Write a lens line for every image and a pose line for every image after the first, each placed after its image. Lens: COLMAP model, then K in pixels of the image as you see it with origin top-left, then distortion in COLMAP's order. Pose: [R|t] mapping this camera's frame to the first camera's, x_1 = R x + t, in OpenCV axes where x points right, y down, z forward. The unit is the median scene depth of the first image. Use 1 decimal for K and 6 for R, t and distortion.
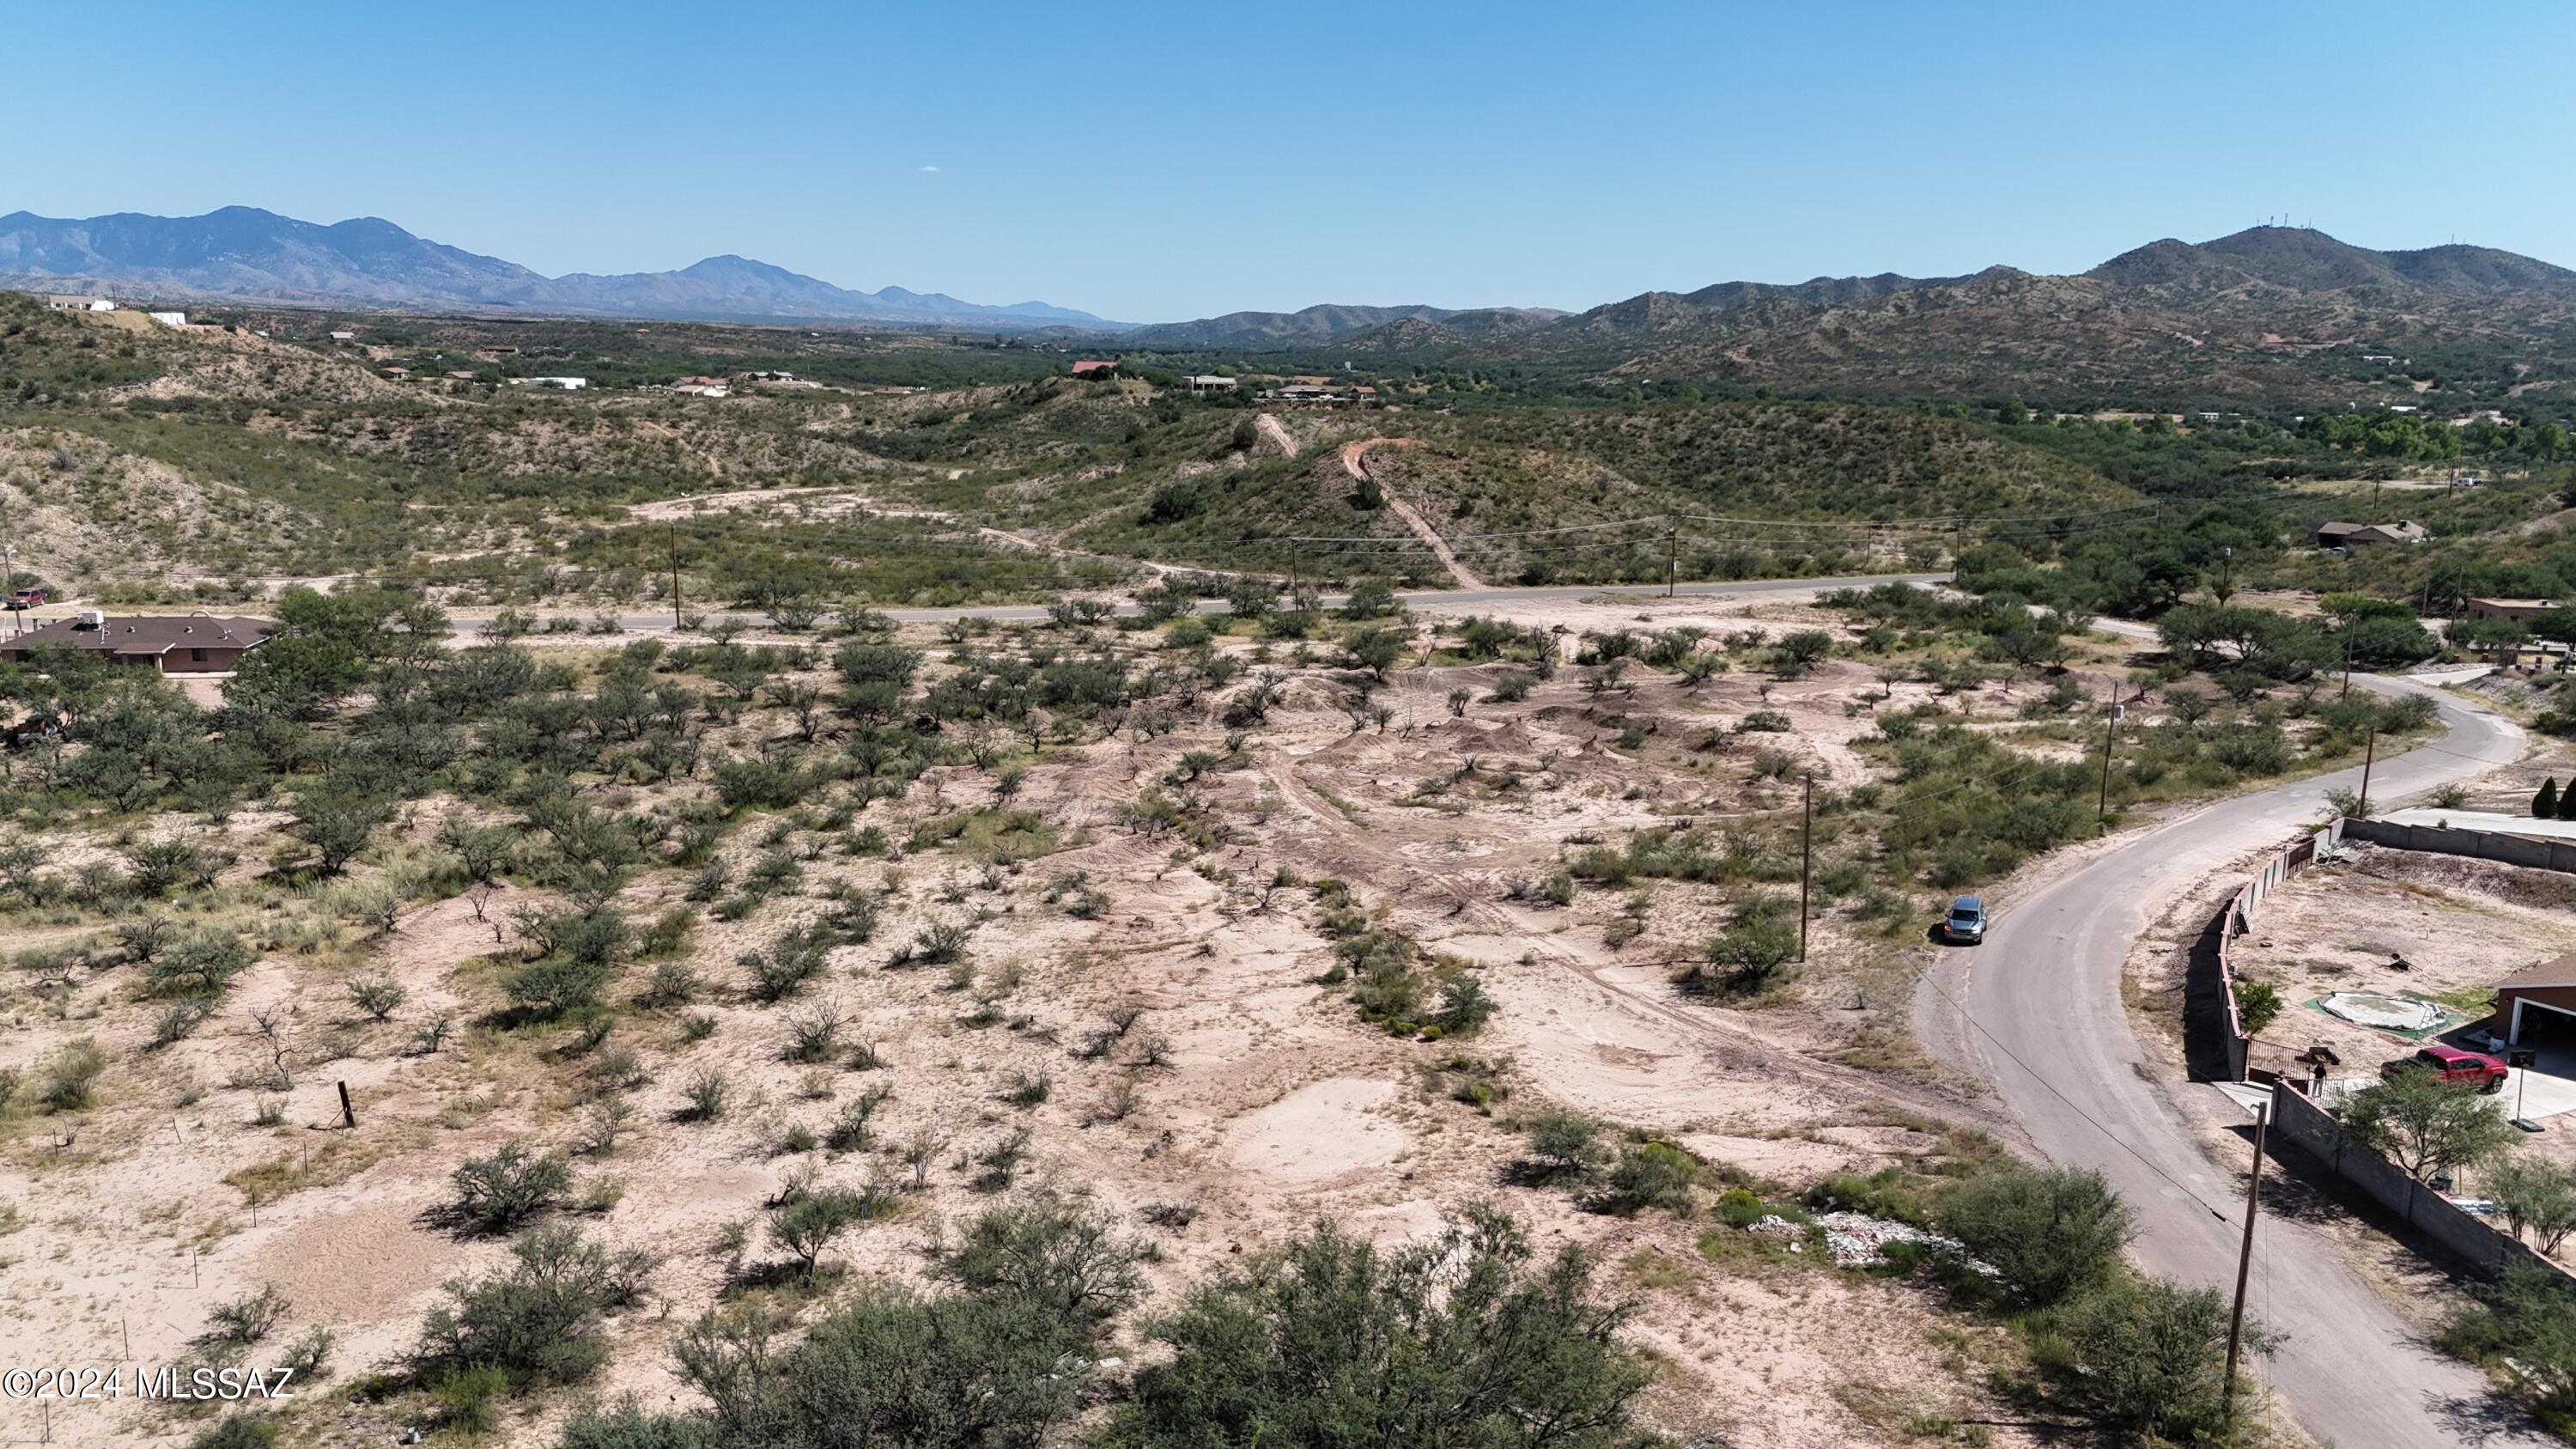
lens RADIAL K [[1896.0, 0, 1279.6], [0, 1896.0, 714.4], [0, 0, 1]] dist [0.065694, -0.058651]
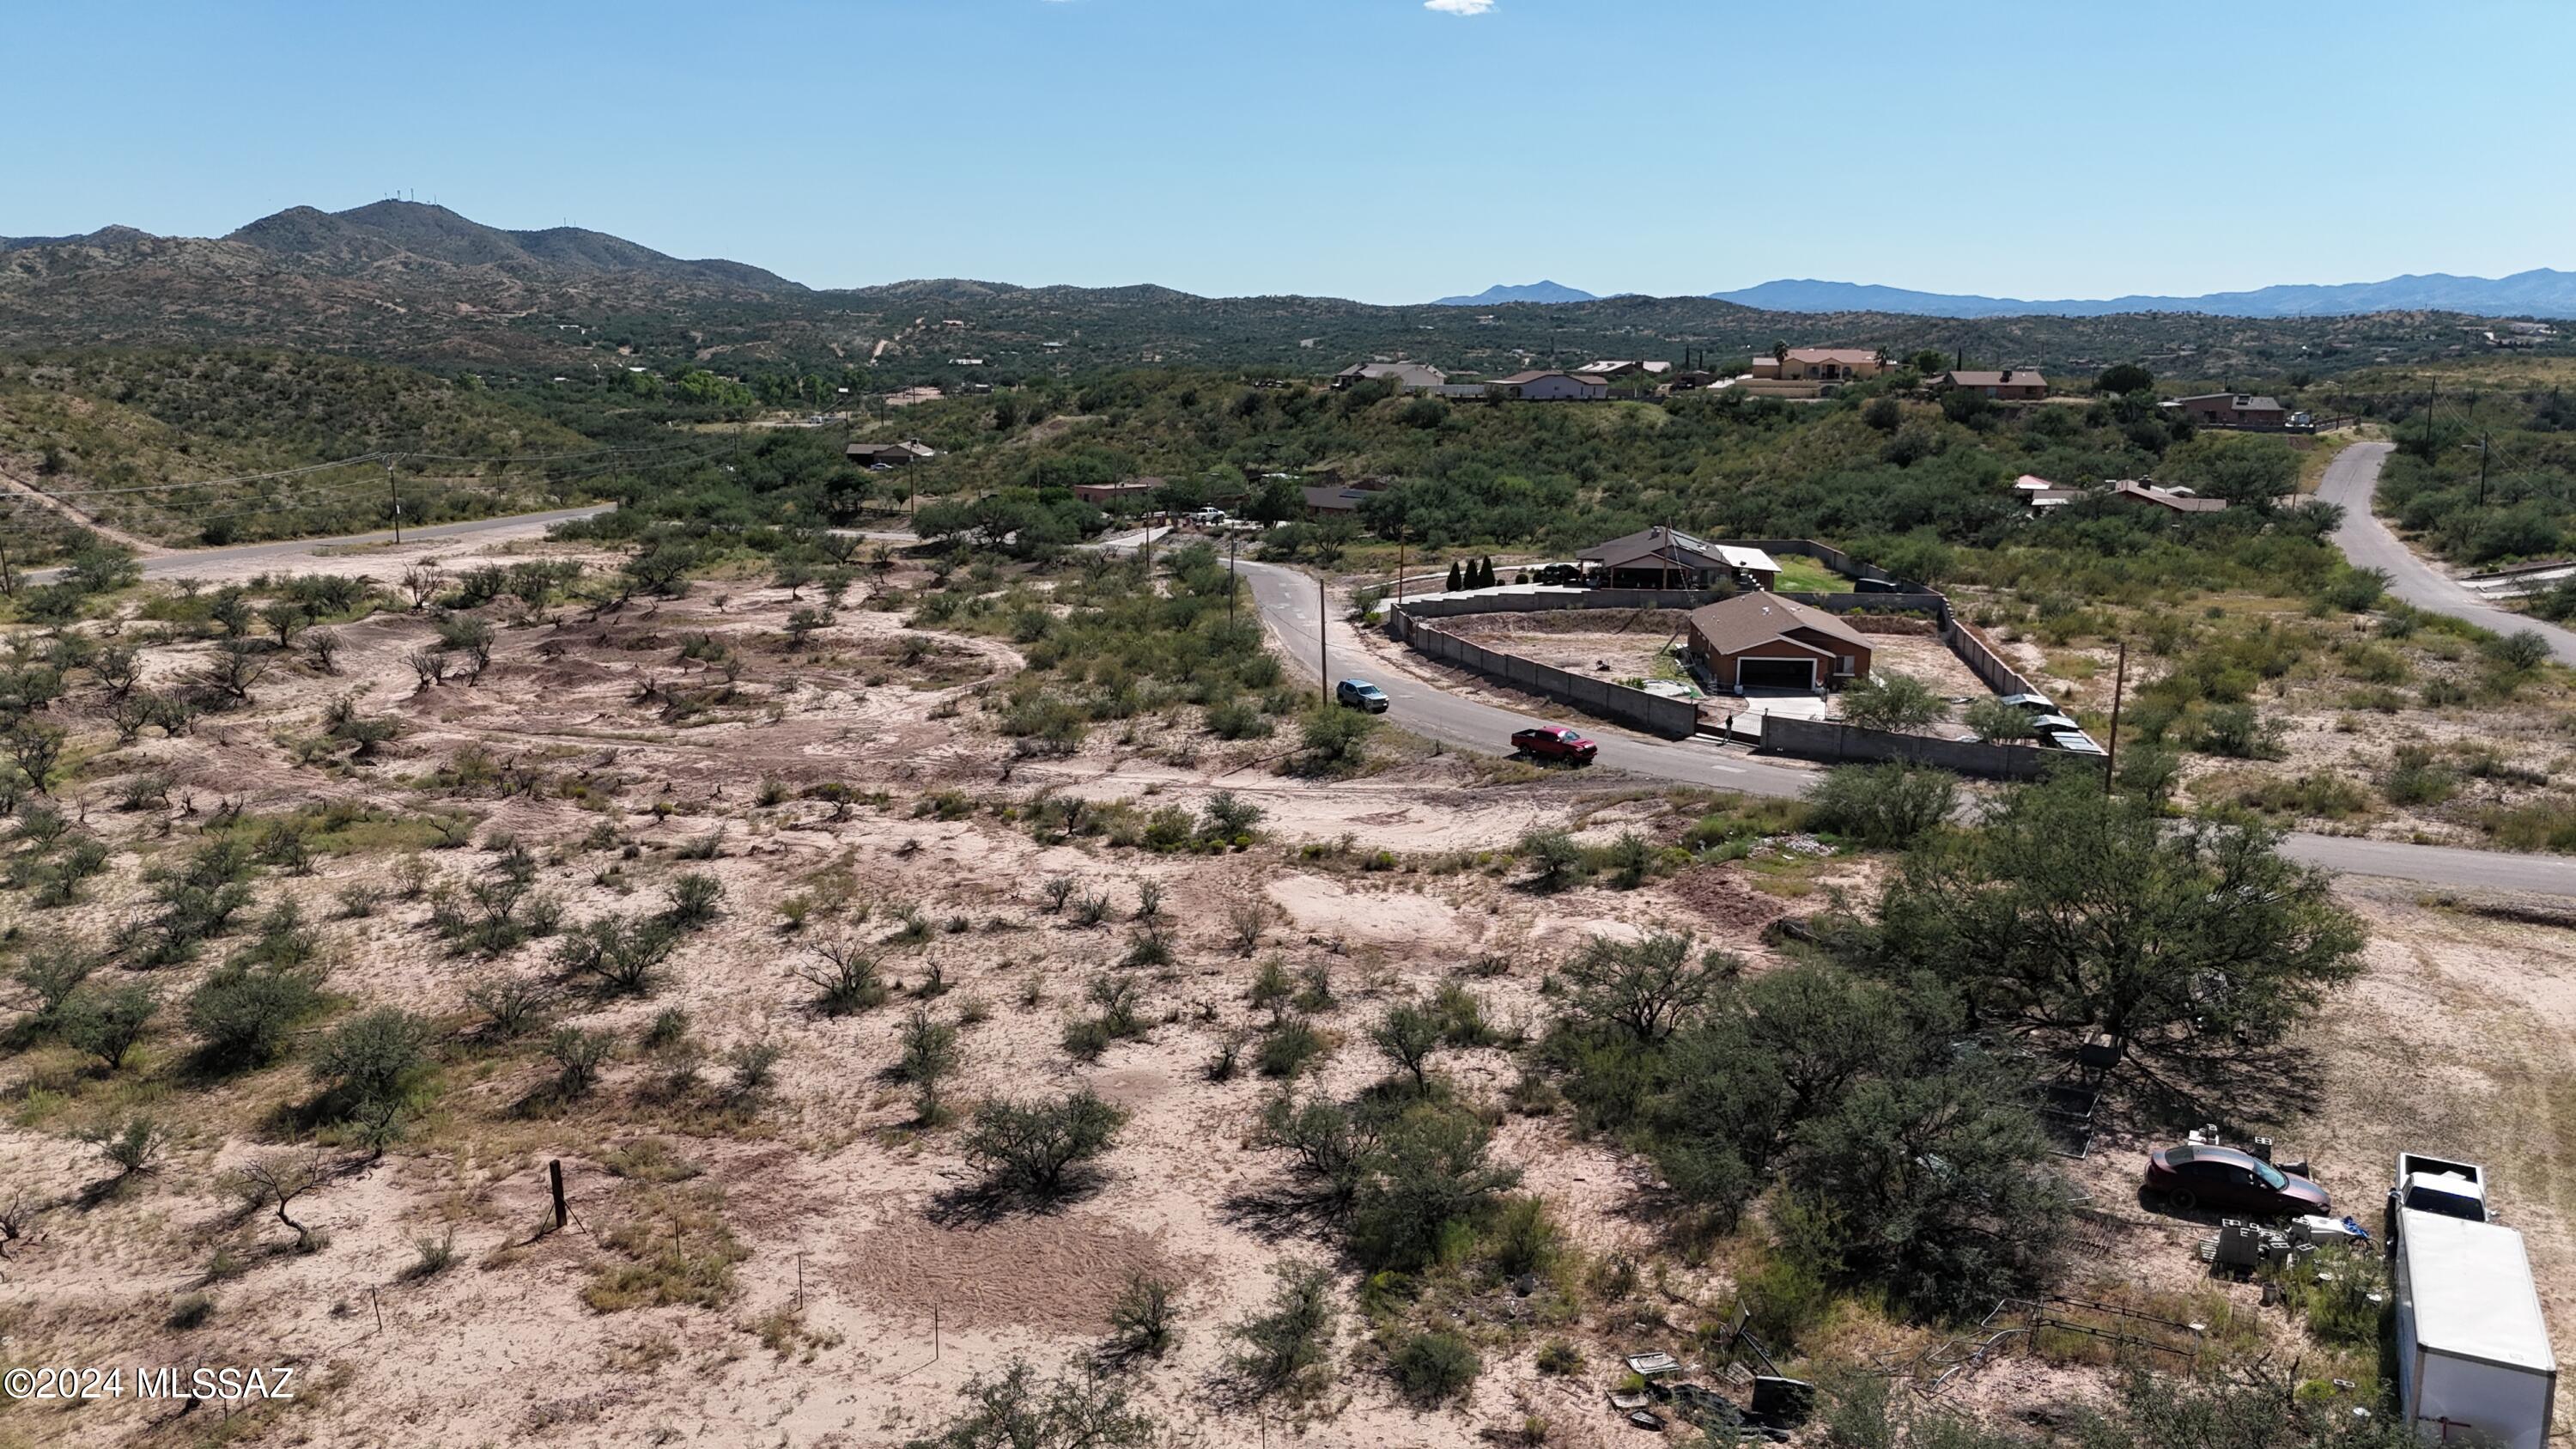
lens RADIAL K [[1896.0, 0, 1283.7], [0, 1896.0, 739.5], [0, 0, 1]] dist [0.065694, -0.058651]
pose [[0.620241, -0.165676, 0.766715, -0.095926], [0.146817, 0.984686, 0.094008, 0.002131], [-0.770549, 0.054259, 0.635067, 0.042279]]
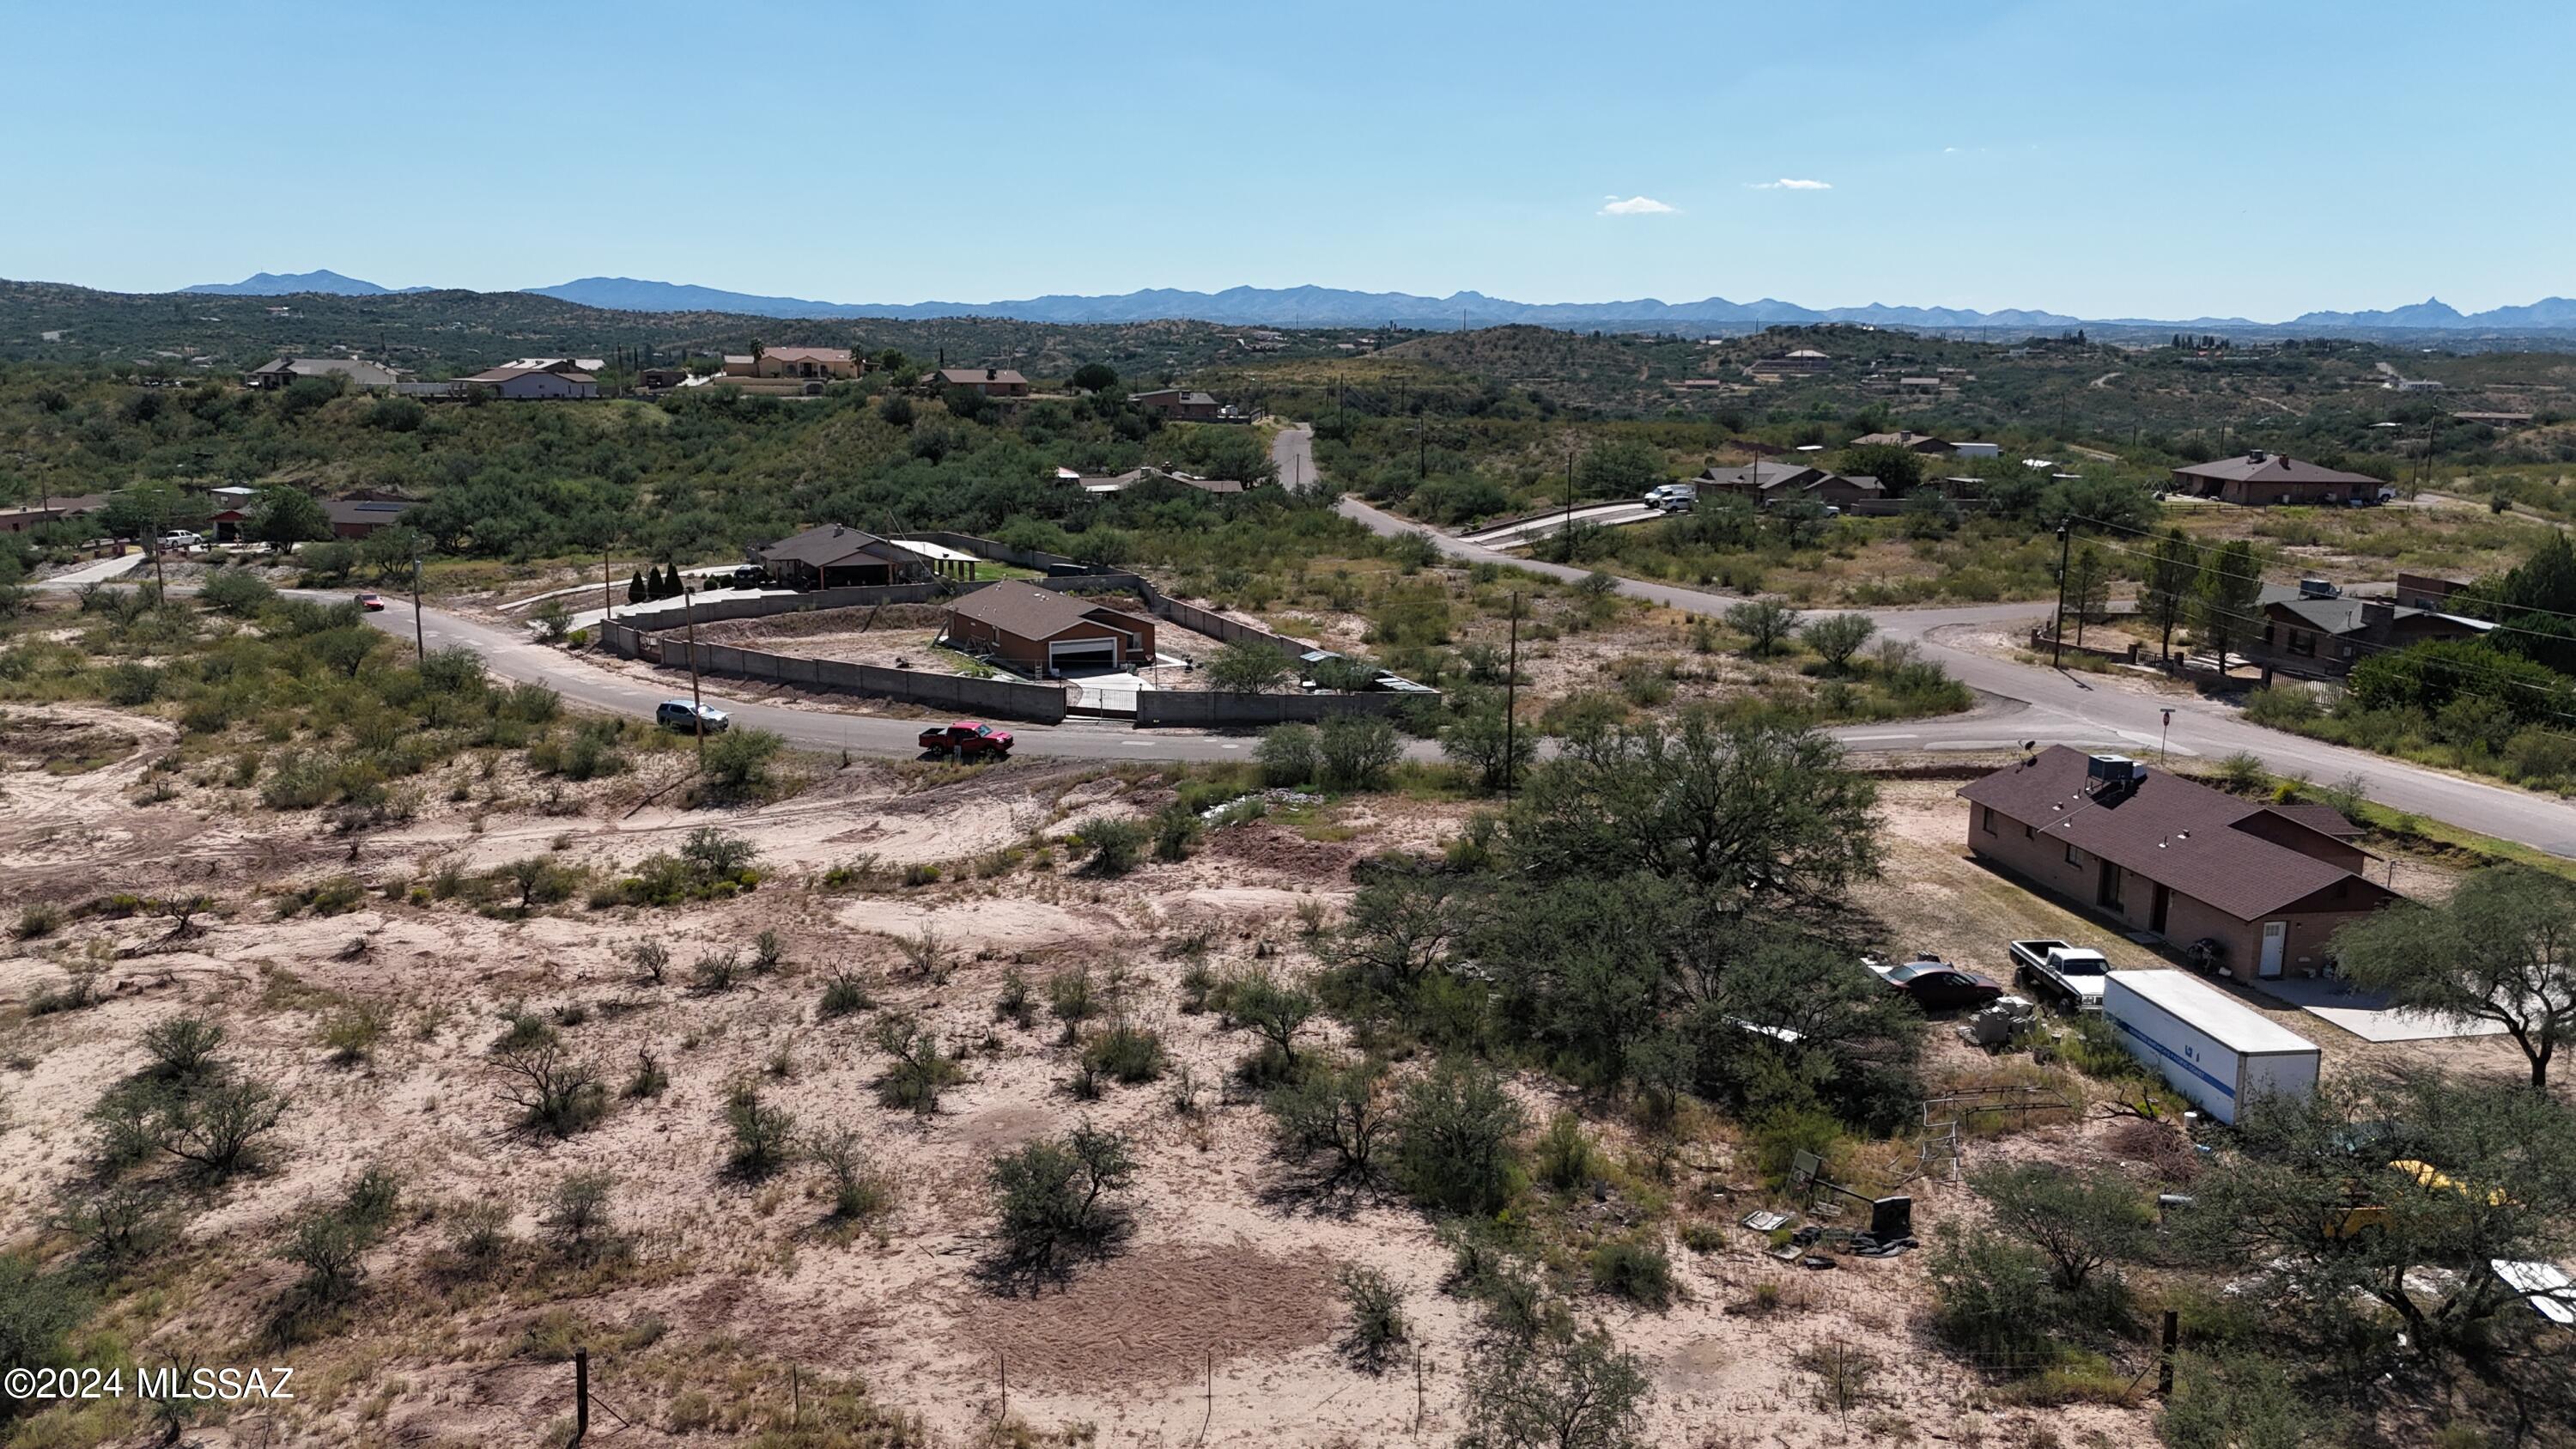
lens RADIAL K [[1896.0, 0, 1289.0], [0, 1896.0, 735.8], [0, 0, 1]] dist [0.065694, -0.058651]
pose [[0.078001, -0.206735, 0.975283, -0.112397], [0.181589, 0.964845, 0.190000, -0.004936], [-0.980276, 0.162281, 0.112799, 0.083437]]
